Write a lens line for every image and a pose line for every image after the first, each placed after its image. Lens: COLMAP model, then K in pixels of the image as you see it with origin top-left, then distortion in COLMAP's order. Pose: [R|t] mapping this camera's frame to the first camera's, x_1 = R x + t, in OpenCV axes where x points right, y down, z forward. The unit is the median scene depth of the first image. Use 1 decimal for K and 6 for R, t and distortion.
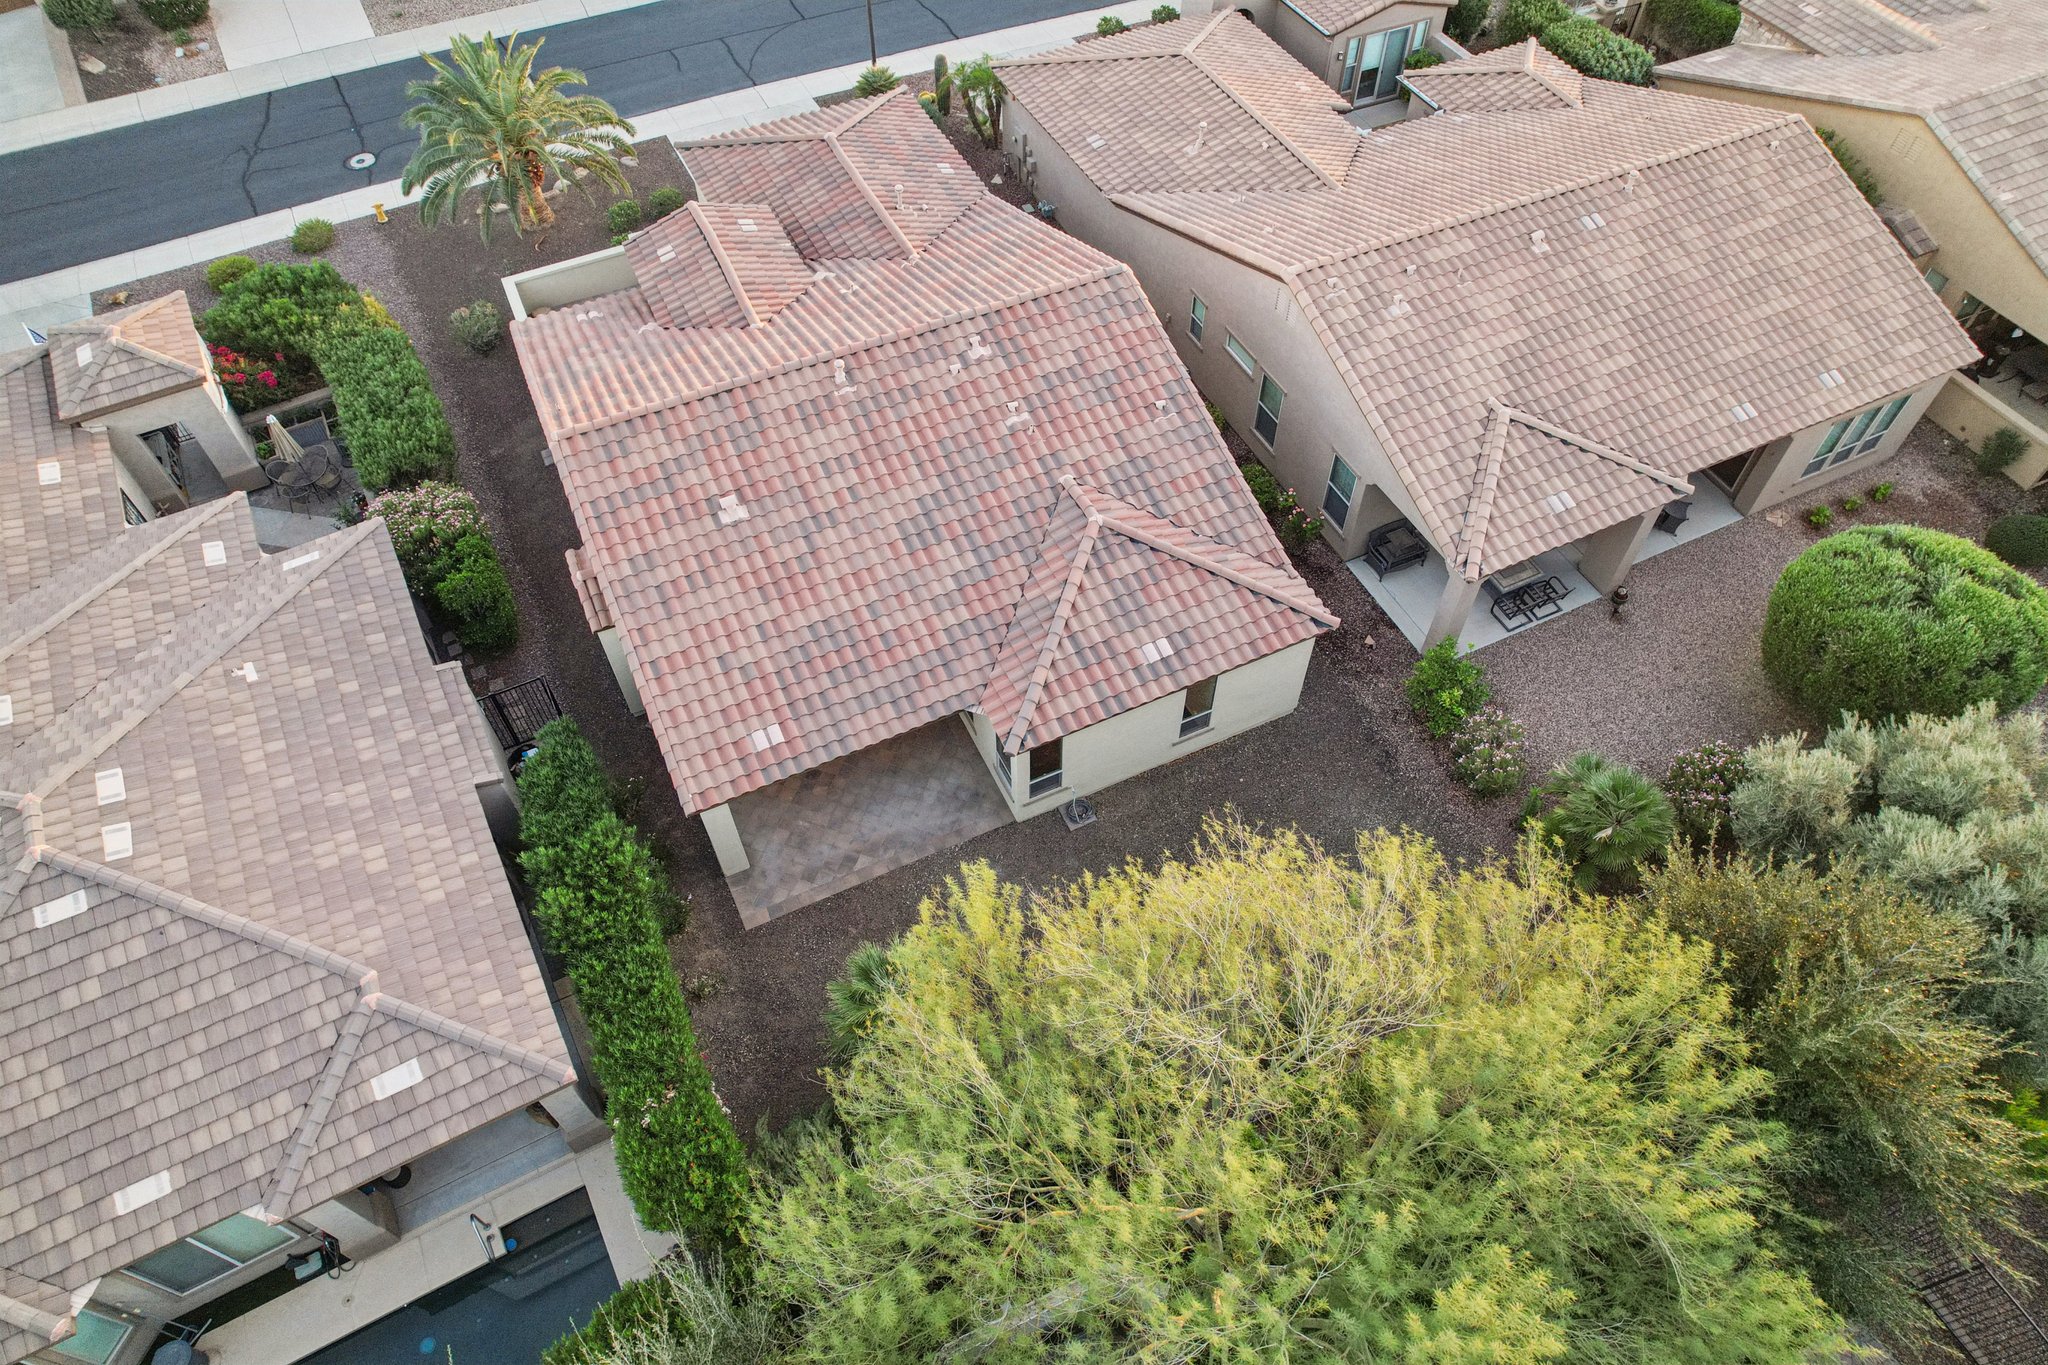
lens RADIAL K [[1298.5, 0, 1024.0], [0, 1298.5, 682.5], [0, 0, 1]] dist [-0.065653, 0.059354]
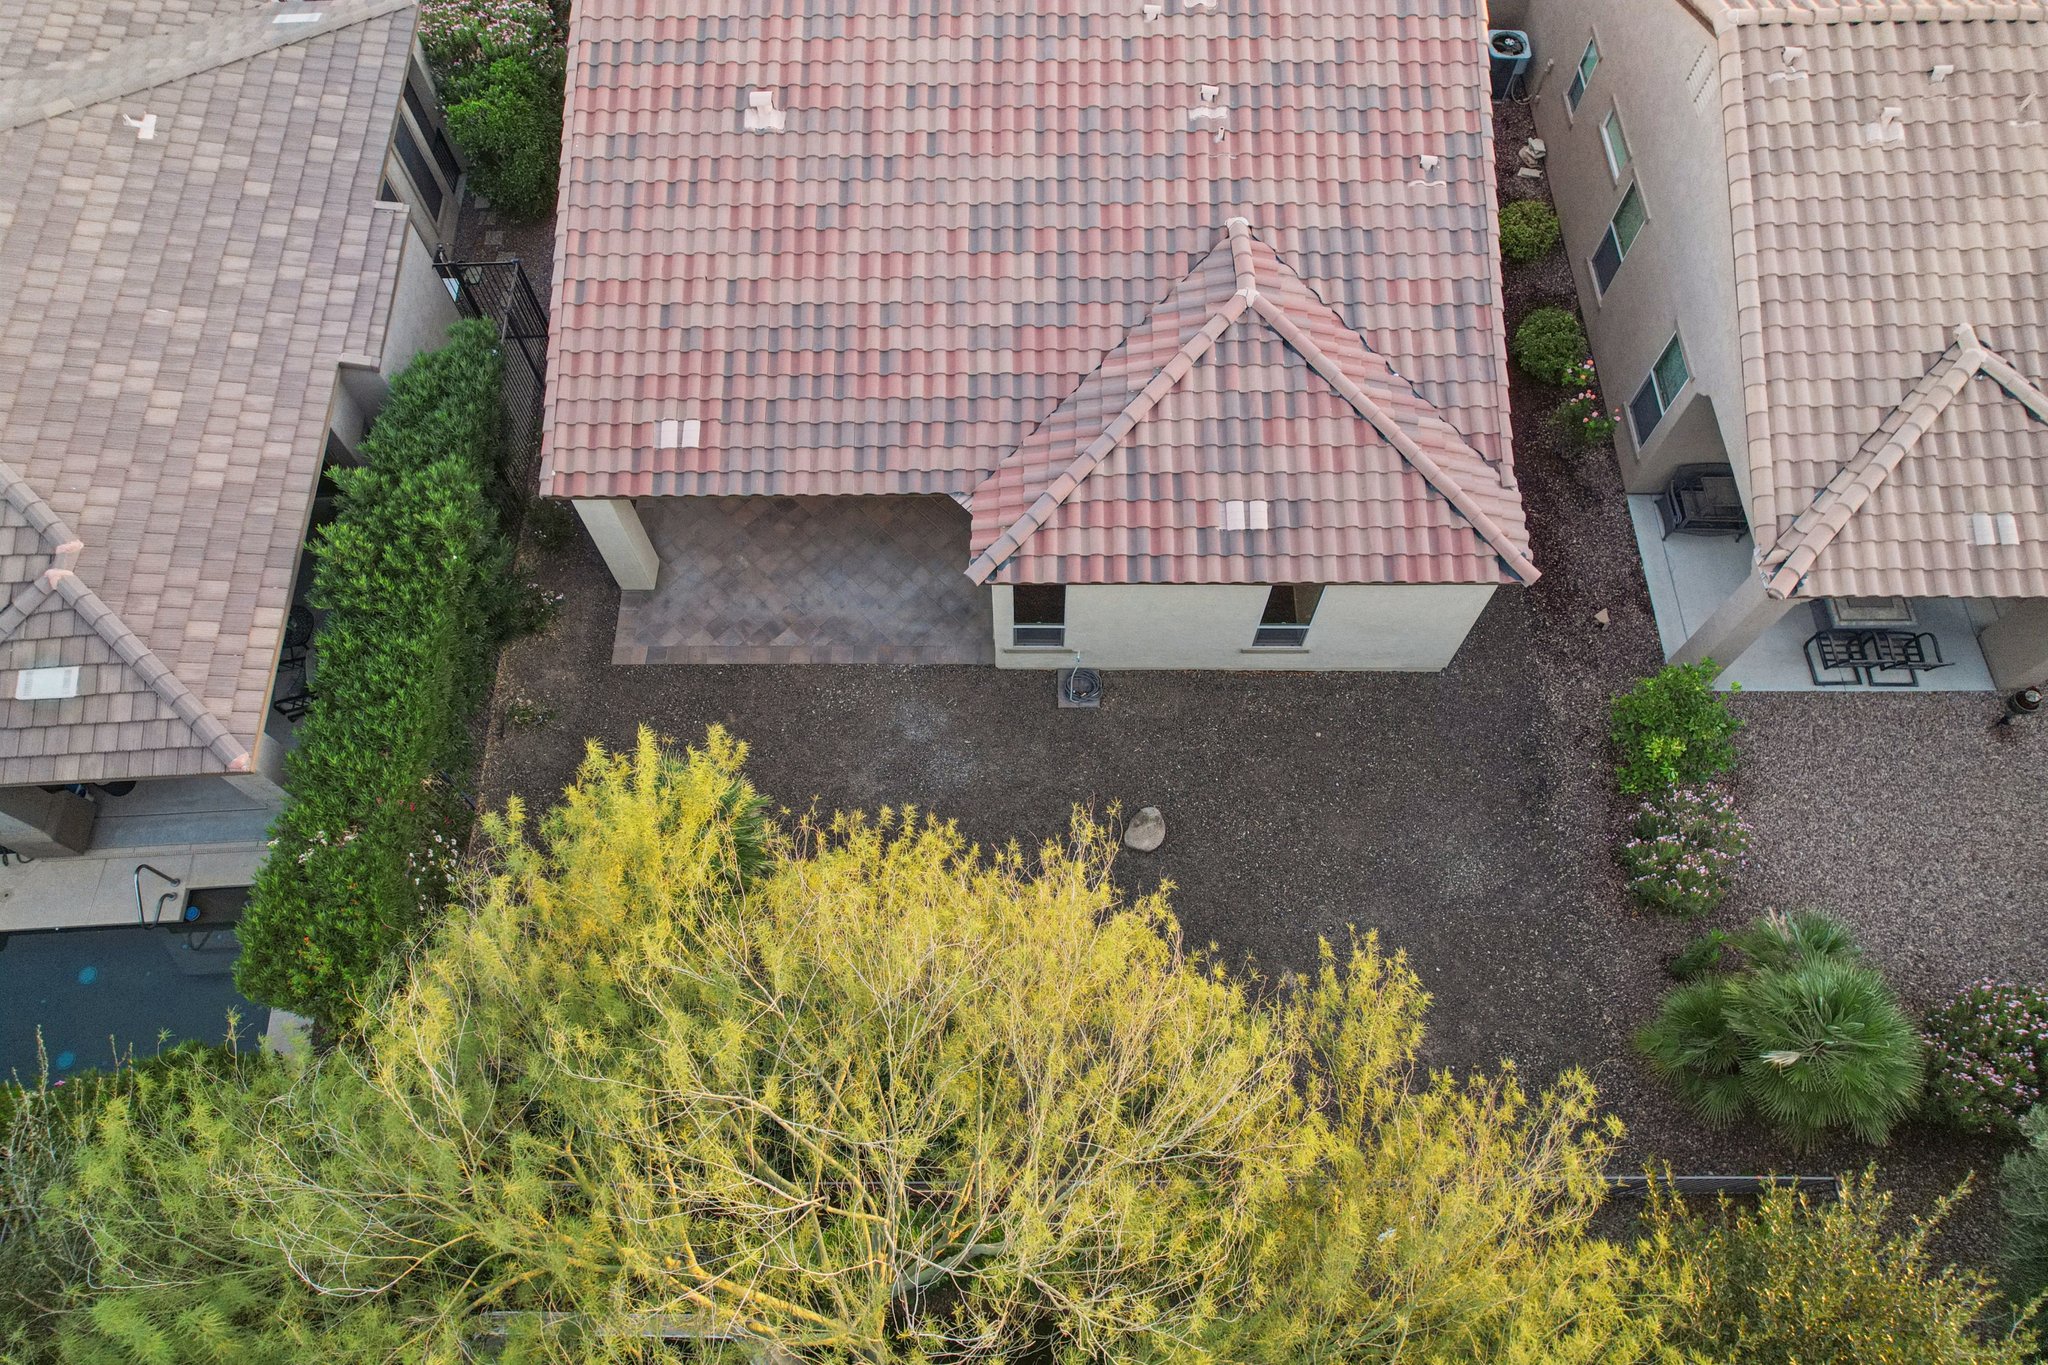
lens RADIAL K [[1311.7, 0, 1028.0], [0, 1311.7, 686.2], [0, 0, 1]] dist [-0.078135, 0.070714]
pose [[0.903817, 0.386656, -0.183336, 0.155296], [-0.343653, 0.911139, 0.227439, -0.057695], [0.254986, -0.142559, 0.956378, 0.314660]]
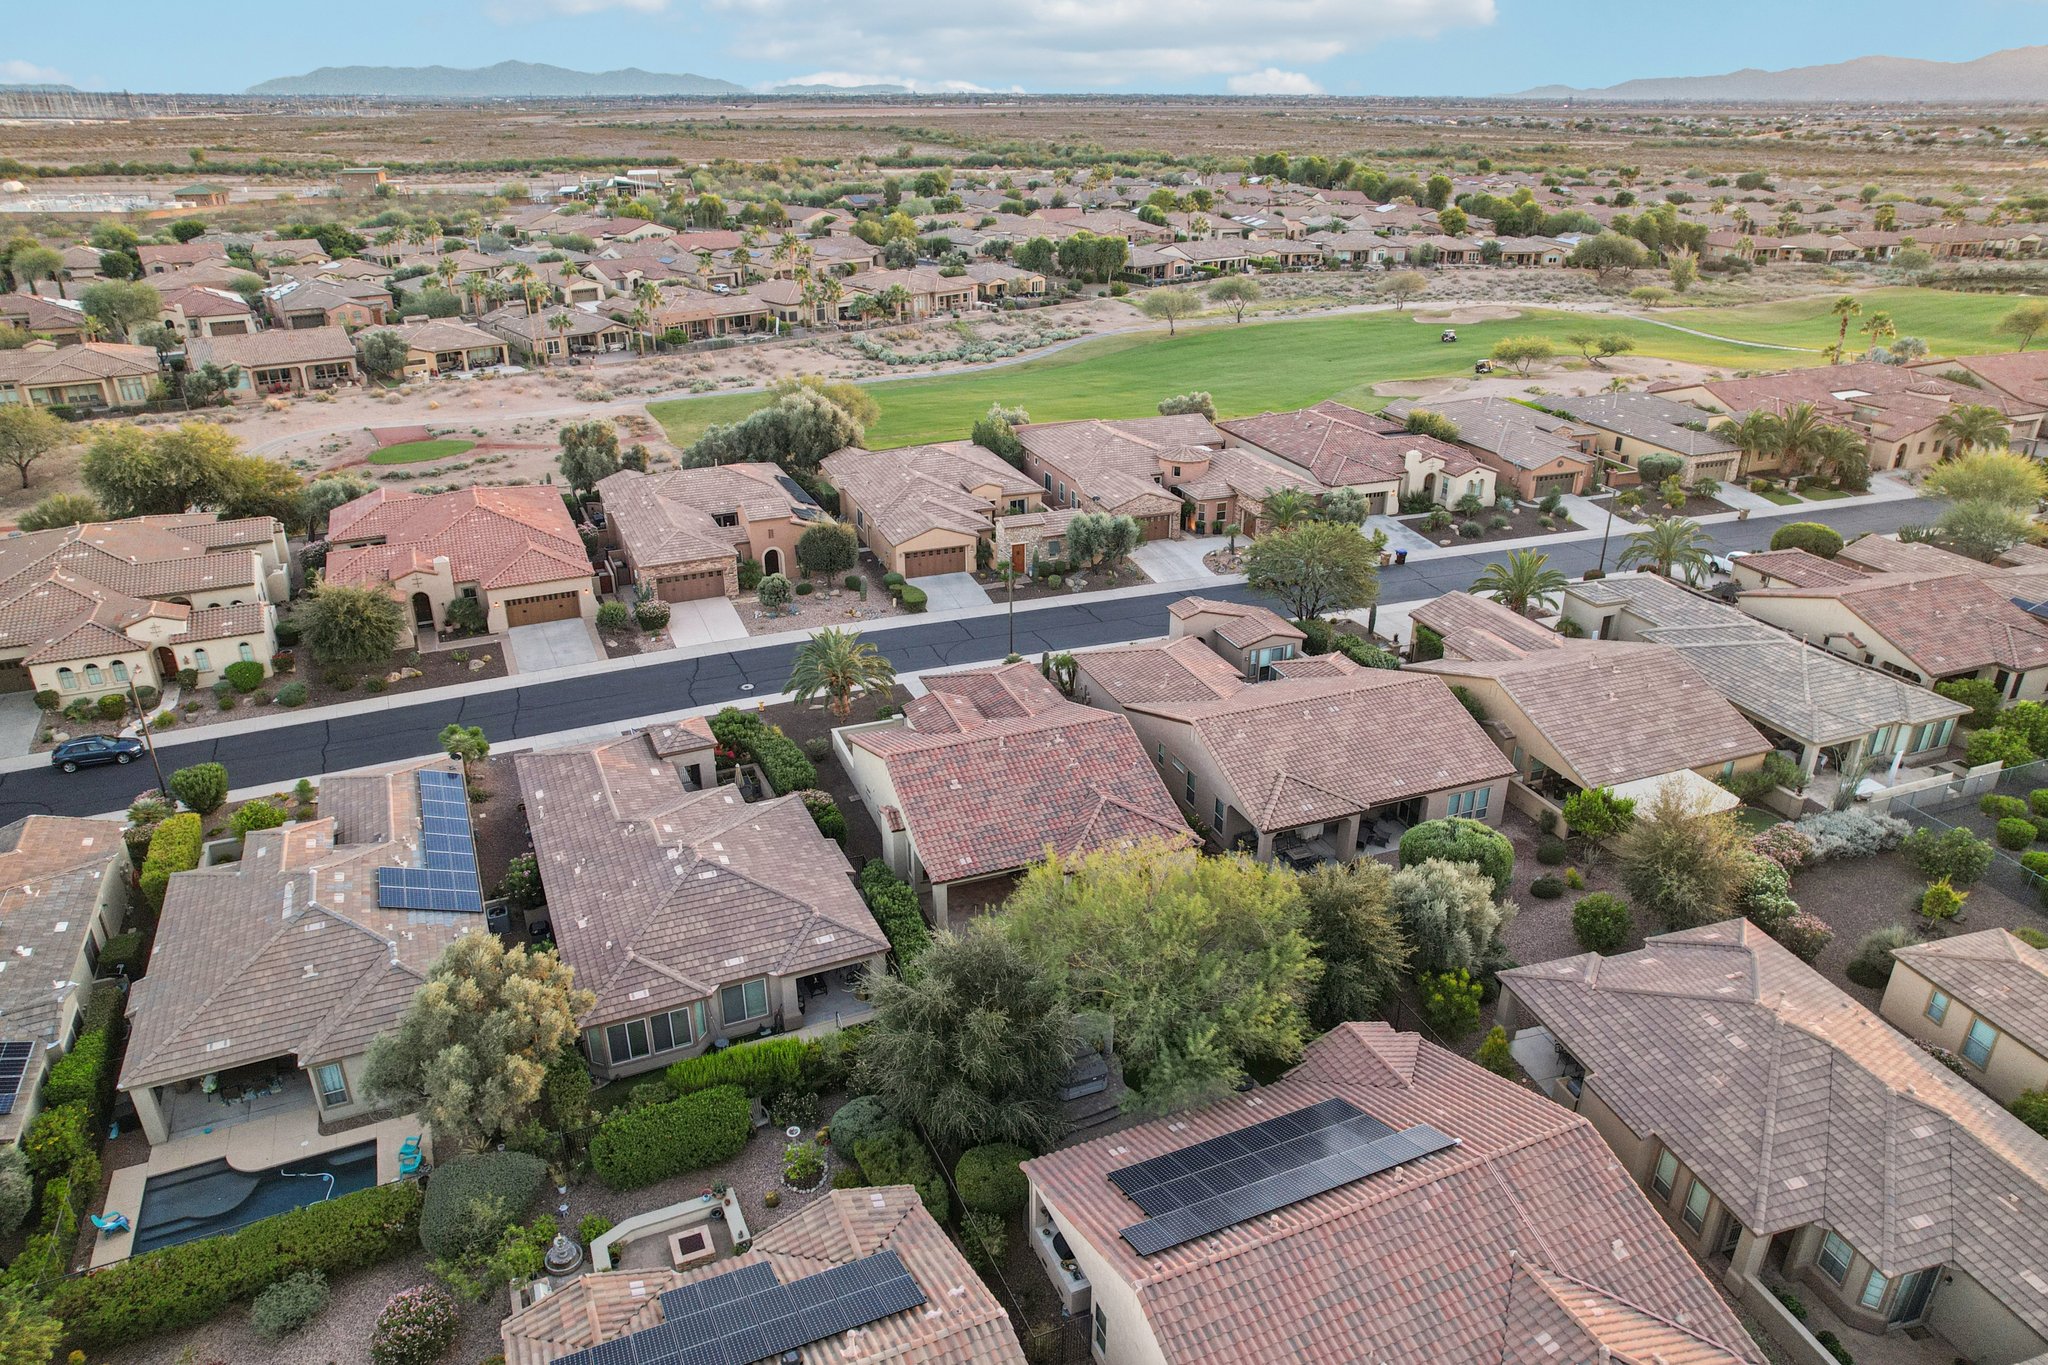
lens RADIAL K [[1324.9, 0, 1035.4], [0, 1324.9, 691.4], [0, 0, 1]] dist [-0.068346, 0.054985]
pose [[0.997650, 0.039369, -0.056075, 0.058494], [-0.061300, 0.878465, -0.473859, 0.884636], [0.030604, 0.476183, 0.878814, -1.274781]]
